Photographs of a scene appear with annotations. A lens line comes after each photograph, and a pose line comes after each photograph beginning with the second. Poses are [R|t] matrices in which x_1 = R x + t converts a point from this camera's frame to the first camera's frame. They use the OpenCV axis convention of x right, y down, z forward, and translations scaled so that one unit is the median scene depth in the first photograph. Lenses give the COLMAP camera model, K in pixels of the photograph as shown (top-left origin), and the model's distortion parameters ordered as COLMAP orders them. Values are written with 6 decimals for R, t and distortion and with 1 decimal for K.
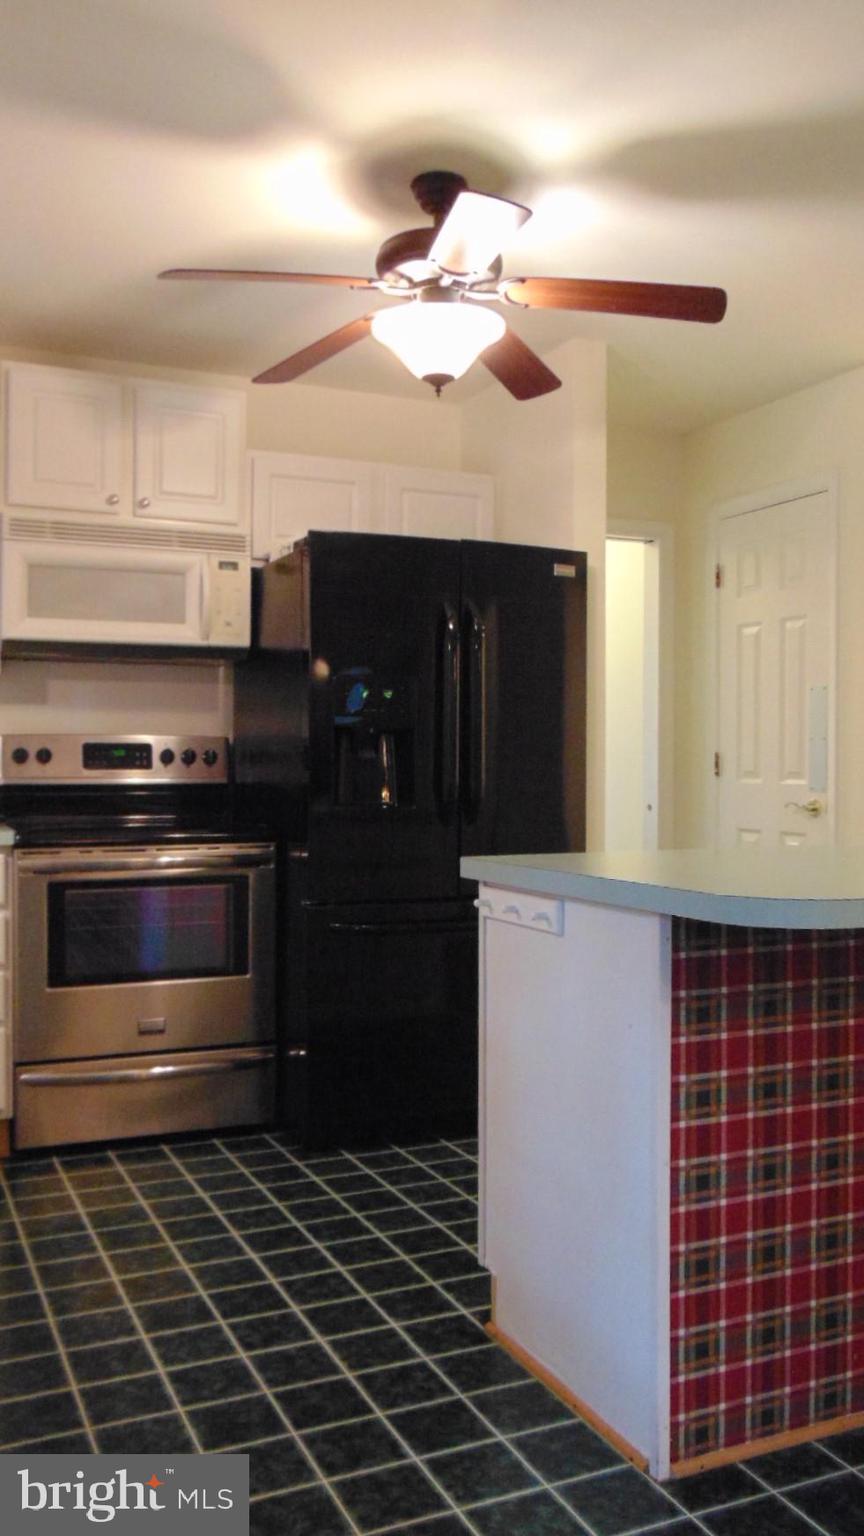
lens RADIAL K [[1281.5, 0, 422.4], [0, 1281.5, 770.5], [0, 0, 1]] dist [-0.038963, 0.086880]
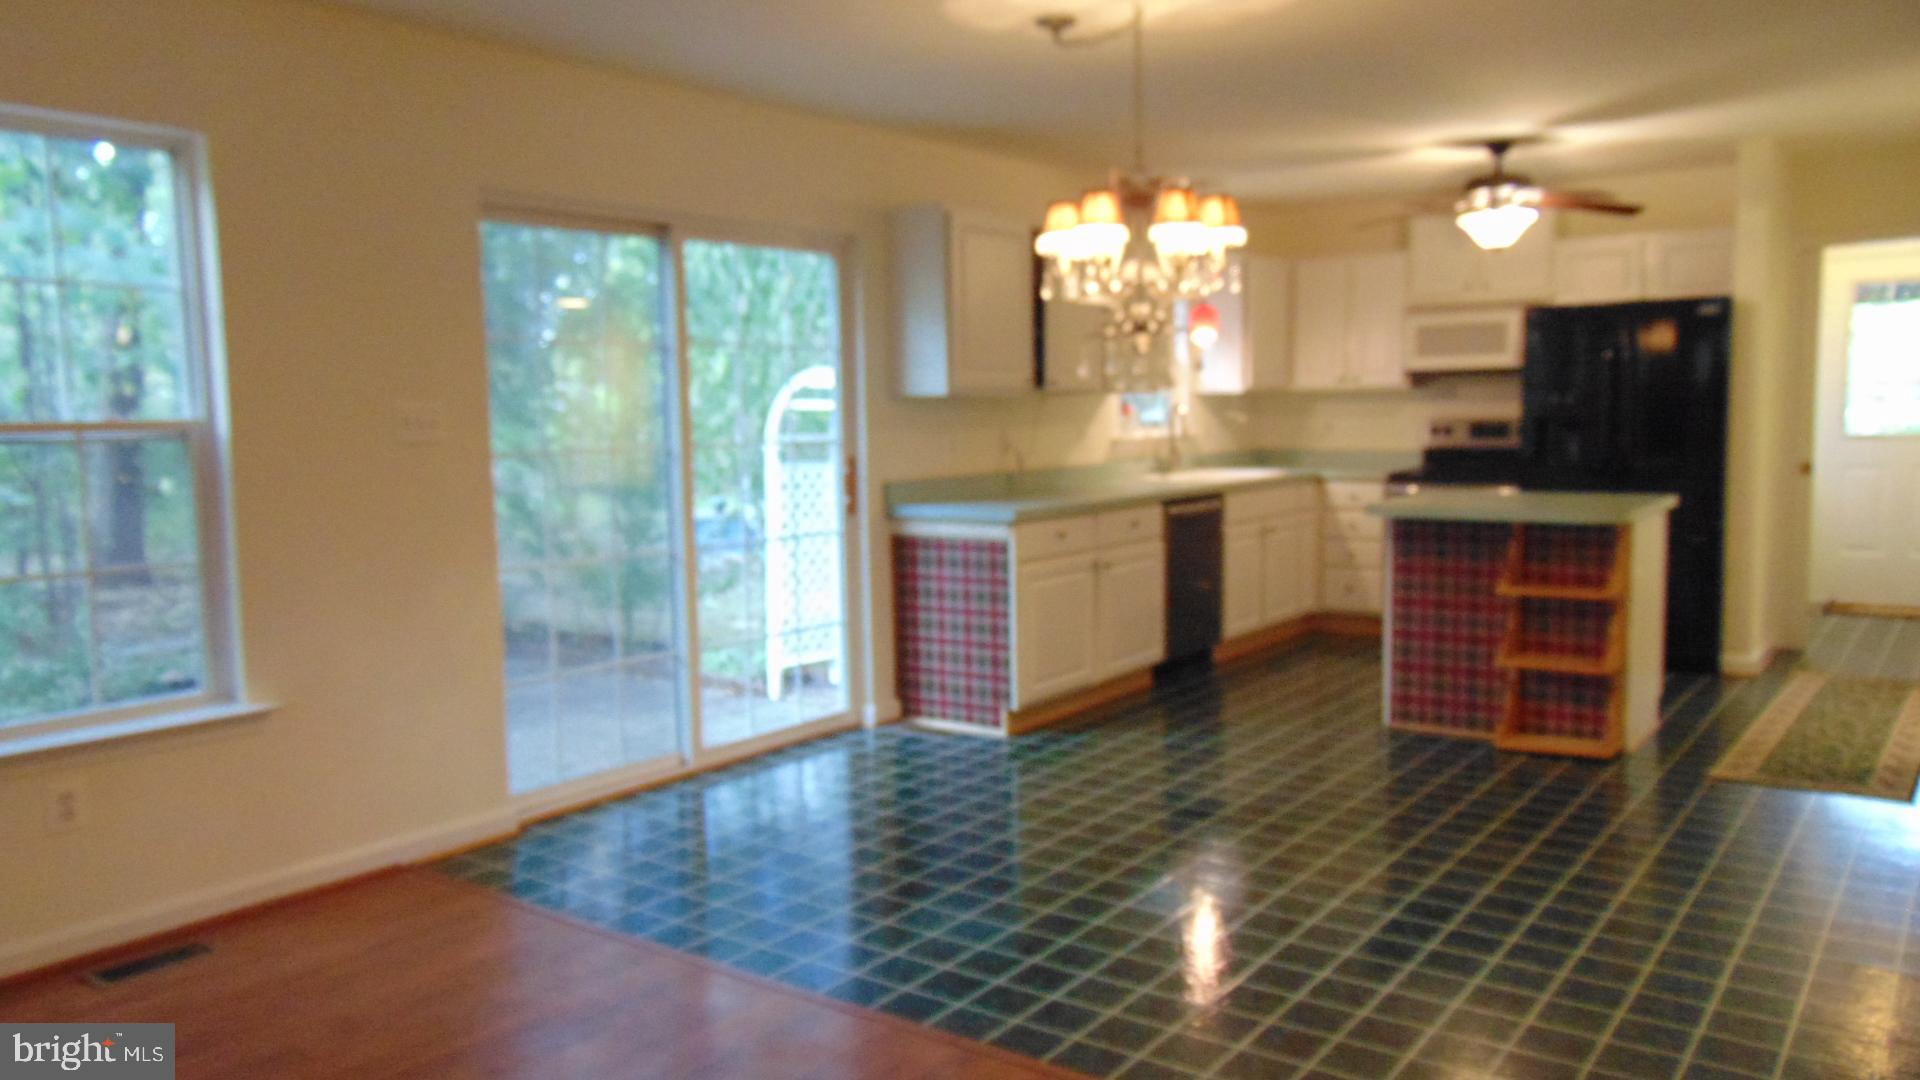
lens RADIAL K [[1441.9, 0, 968.1], [0, 1441.9, 550.7], [0, 0, 1]] dist [-0.025451, 0.064582]
pose [[0.503331, 0.076010, -0.860744, 1.181662], [0.019694, 0.994856, 0.099370, -0.061280], [0.863869, -0.066967, 0.499245, -0.625992]]
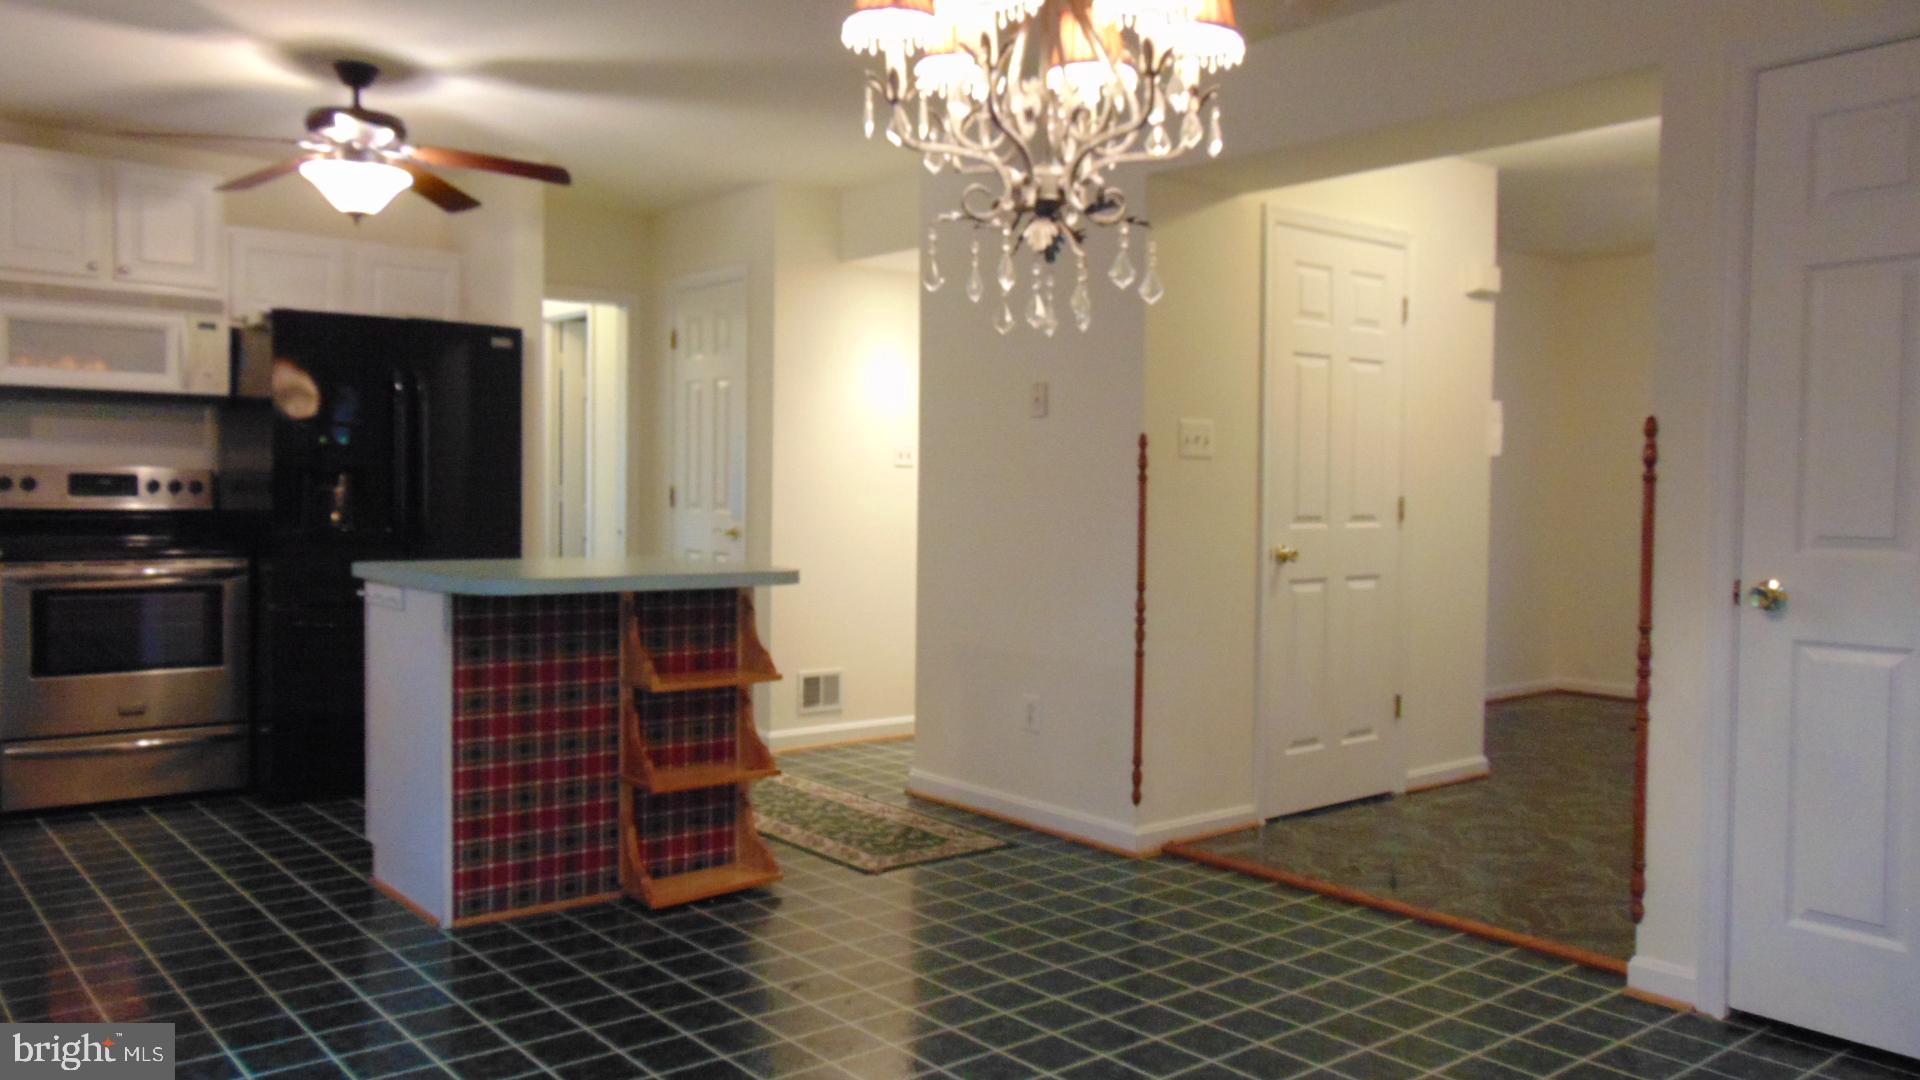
lens RADIAL K [[1441.9, 0, 962.0], [0, 1441.9, 549.7], [0, 0, 1]] dist [-0.025451, 0.064582]
pose [[0.962522, -0.000743, 0.271202, 0.168429], [-0.009399, 0.999304, 0.036096, -0.008260], [-0.271040, -0.037292, 0.961845, -0.504945]]
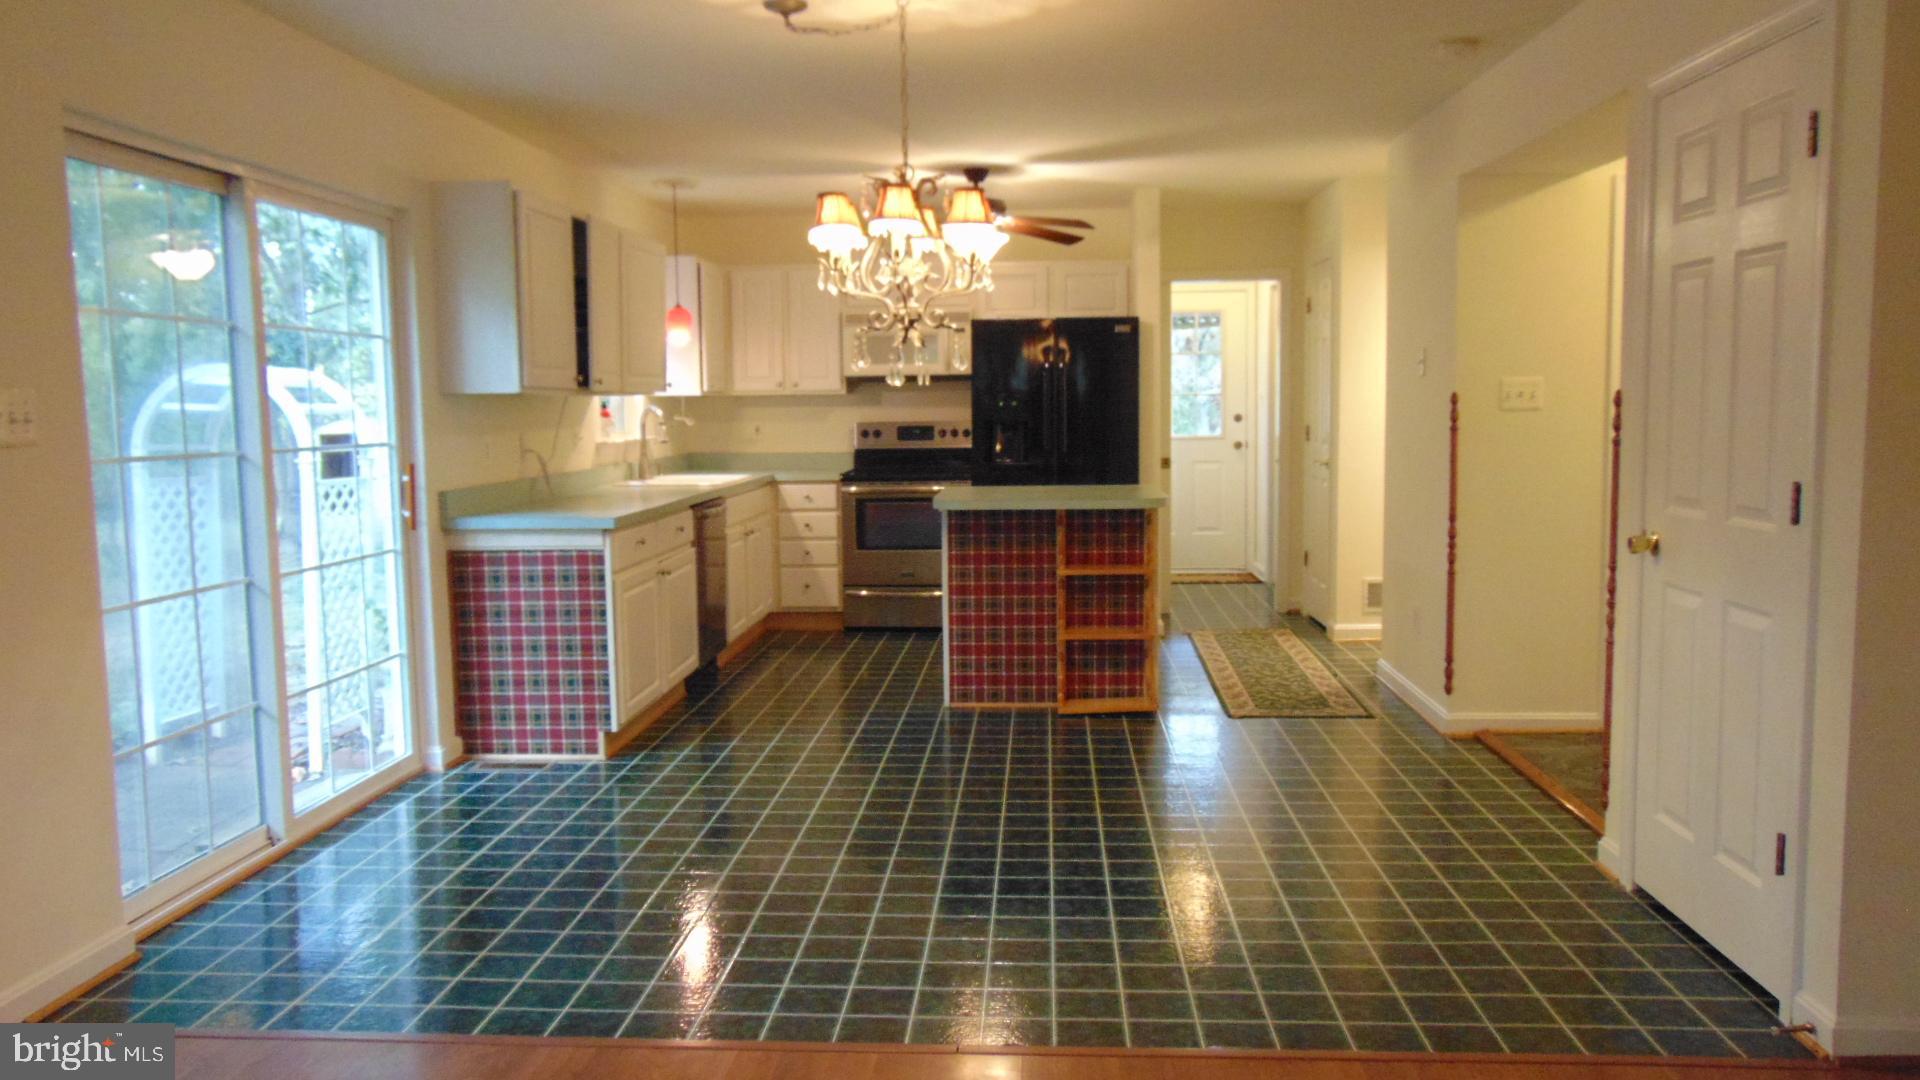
lens RADIAL K [[1441.9, 0, 969.7], [0, 1441.9, 554.1], [0, 0, 1]] dist [-0.025451, 0.064582]
pose [[0.892463, 0.034674, -0.449785, 0.854650], [0.013555, 0.994530, 0.103563, -0.057272], [0.450916, -0.098523, 0.887112, -0.916045]]
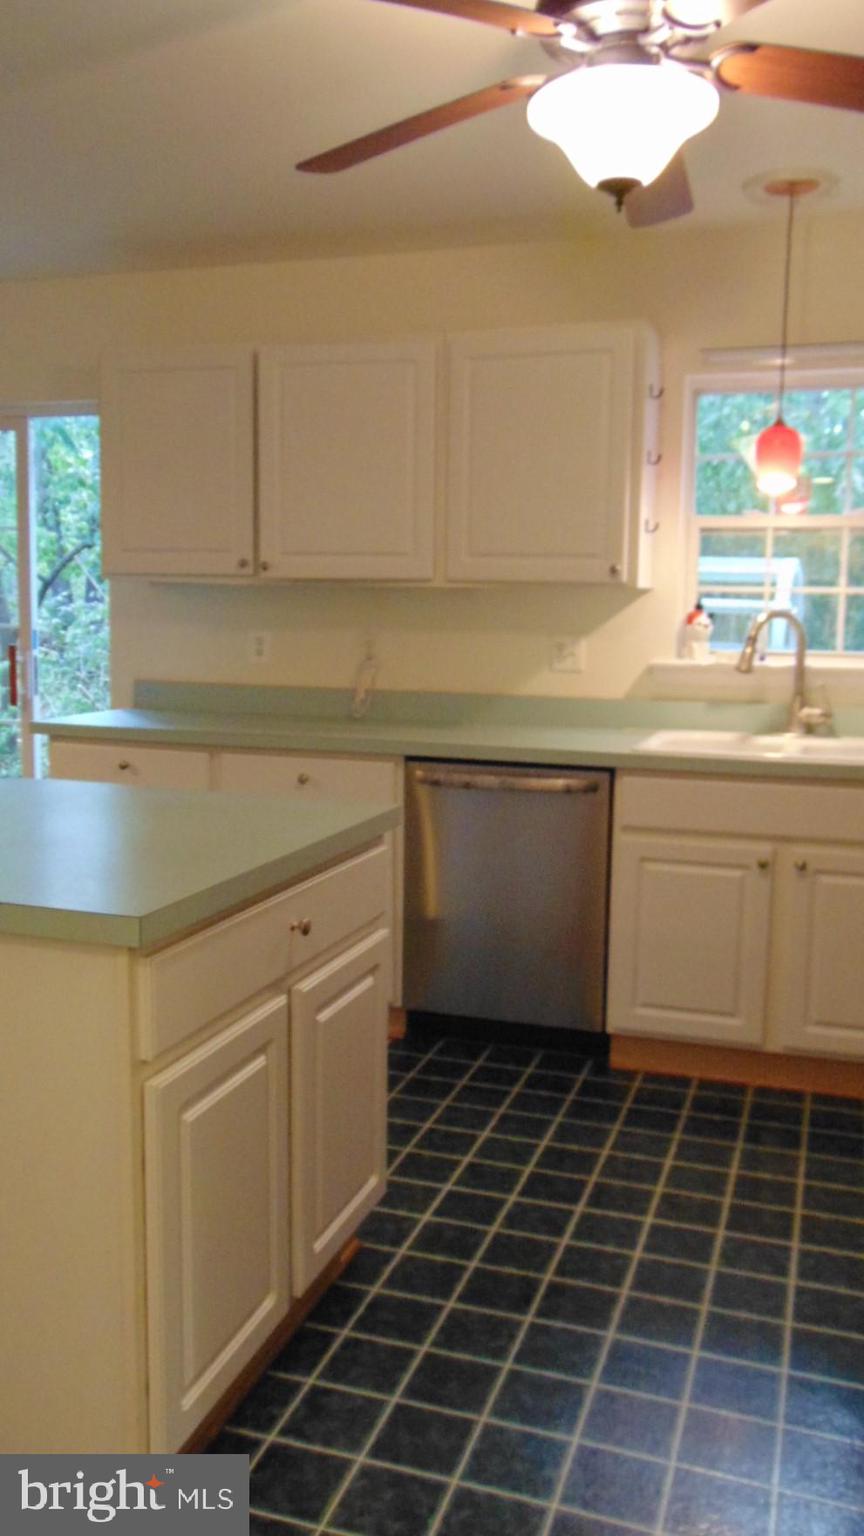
lens RADIAL K [[1281.5, 0, 437.5], [0, 1281.5, 775.7], [0, 0, 1]] dist [-0.038963, 0.086880]
pose [[-0.659734, 0.080232, -0.747204, 0.498742], [-0.021359, 0.991881, 0.125363, -0.049966], [0.751195, 0.098665, -0.652664, 1.102467]]
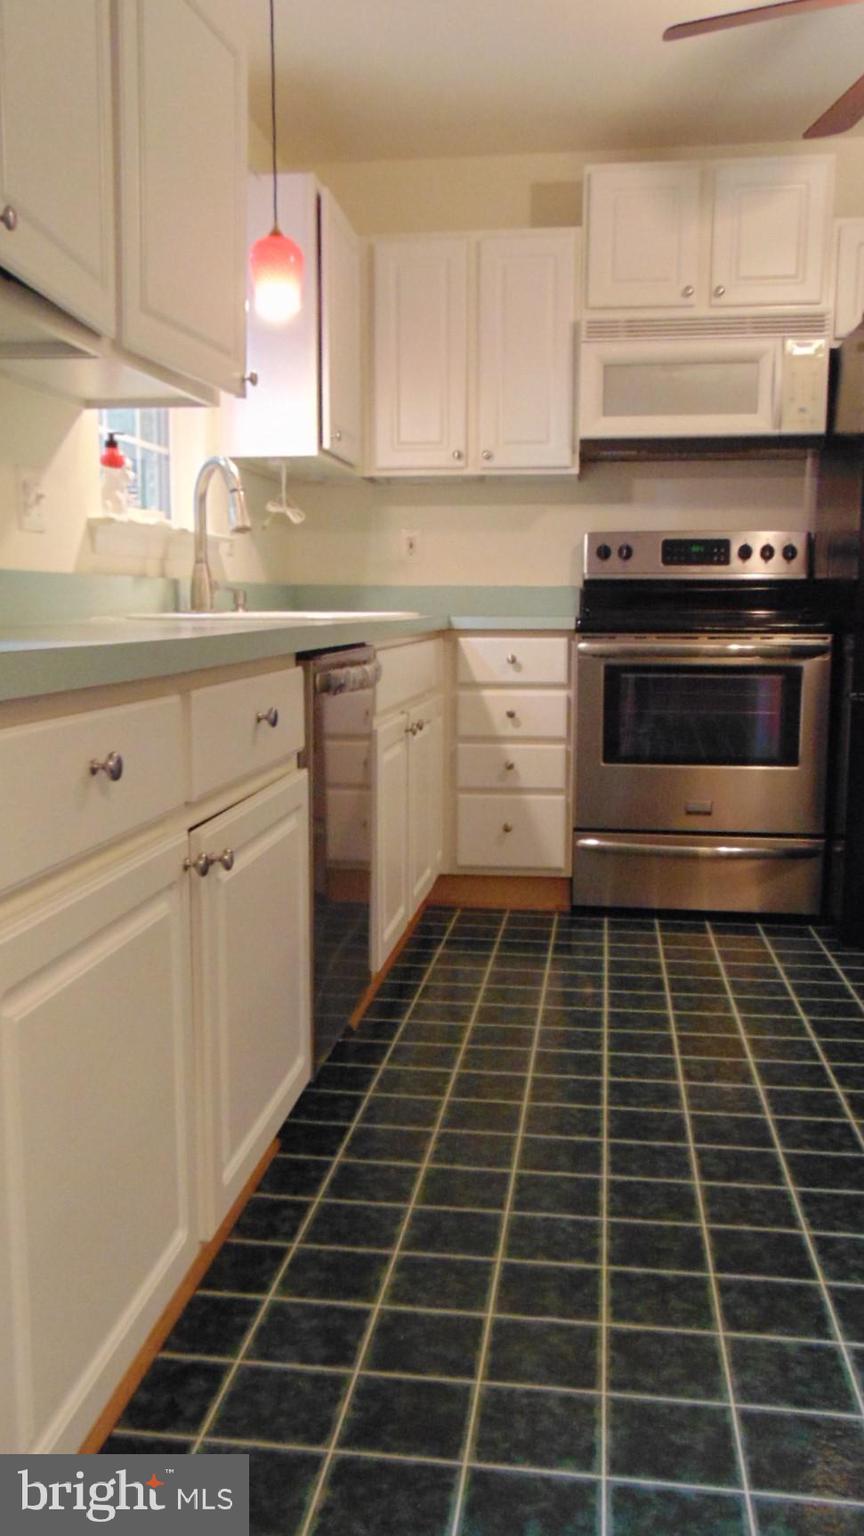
lens RADIAL K [[1281.5, 0, 437.5], [0, 1281.5, 781.5], [0, 0, 1]] dist [-0.038963, 0.086880]
pose [[0.854876, 0.070695, -0.513993, 0.137999], [-0.000237, 0.990726, 0.135871, 0.035296], [0.518832, -0.116031, 0.846965, 0.001198]]
